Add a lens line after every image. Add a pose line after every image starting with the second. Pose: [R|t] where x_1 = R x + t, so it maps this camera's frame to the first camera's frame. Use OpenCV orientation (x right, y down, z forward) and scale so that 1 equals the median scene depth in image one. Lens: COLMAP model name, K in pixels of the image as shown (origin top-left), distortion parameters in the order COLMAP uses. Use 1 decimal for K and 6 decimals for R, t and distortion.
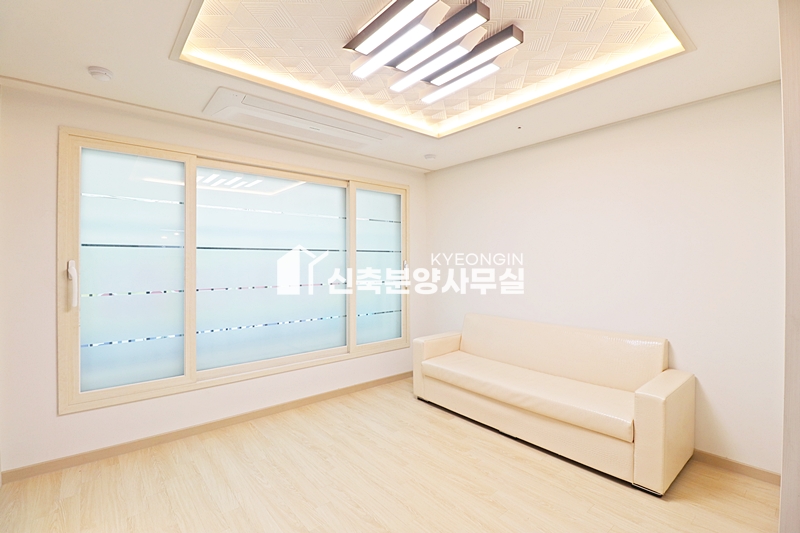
lens RADIAL K [[370.5, 0, 400.9], [0, 370.5, 258.2], [0, 0, 1]] dist [0.000108, -0.014000]
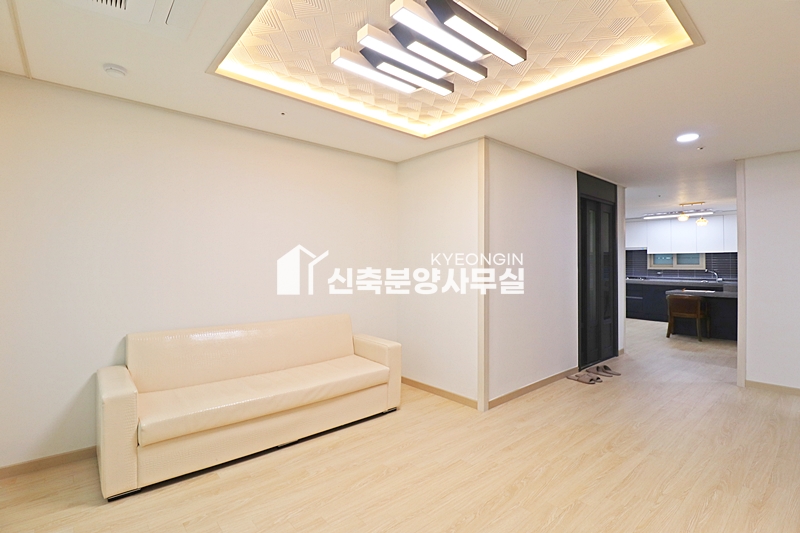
lens RADIAL K [[380.6, 0, 396.9], [0, 380.6, 258.5], [0, 0, 1]] dist [0.011103, -0.016645]
pose [[-0.006404, 0.009505, 0.999934, -0.646767], [-0.017266, 0.999805, -0.009614, 0.017499], [-0.999830, -0.017327, -0.006239, 0.712795]]
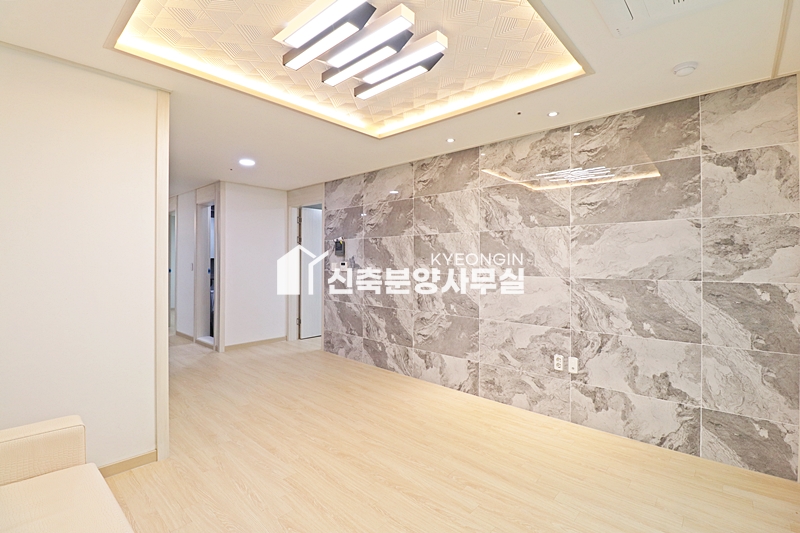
lens RADIAL K [[380.6, 0, 396.9], [0, 380.6, 258.5], [0, 0, 1]] dist [0.011103, -0.016645]
pose [[-0.992847, -0.000583, -0.119396, 0.073277], [0.001739, 0.999811, -0.019339, 0.030838], [0.119384, -0.019408, -0.992658, 1.347168]]
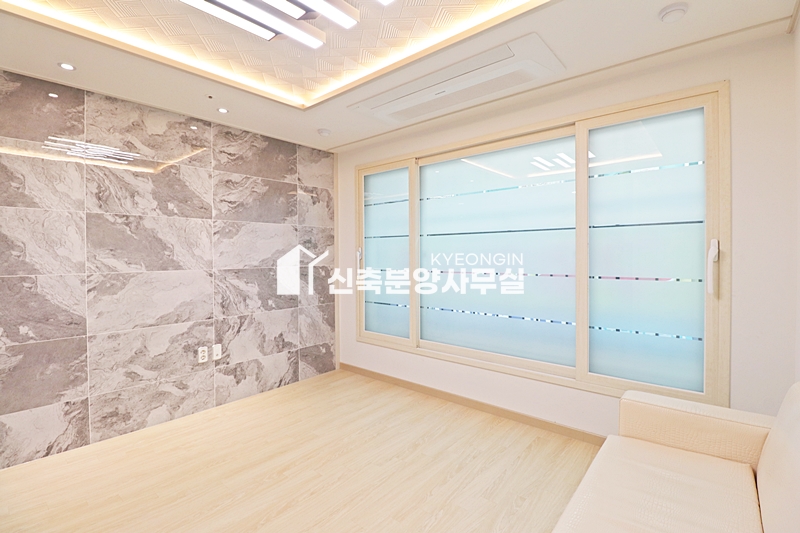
lens RADIAL K [[370.5, 0, 400.9], [0, 370.5, 258.2], [0, 0, 1]] dist [0.000108, -0.014000]
pose [[0.160927, 0.014001, -0.986867, 0.597969], [0.015302, 0.999744, 0.016679, 0.022646], [0.986848, -0.017786, 0.160671, 0.733754]]
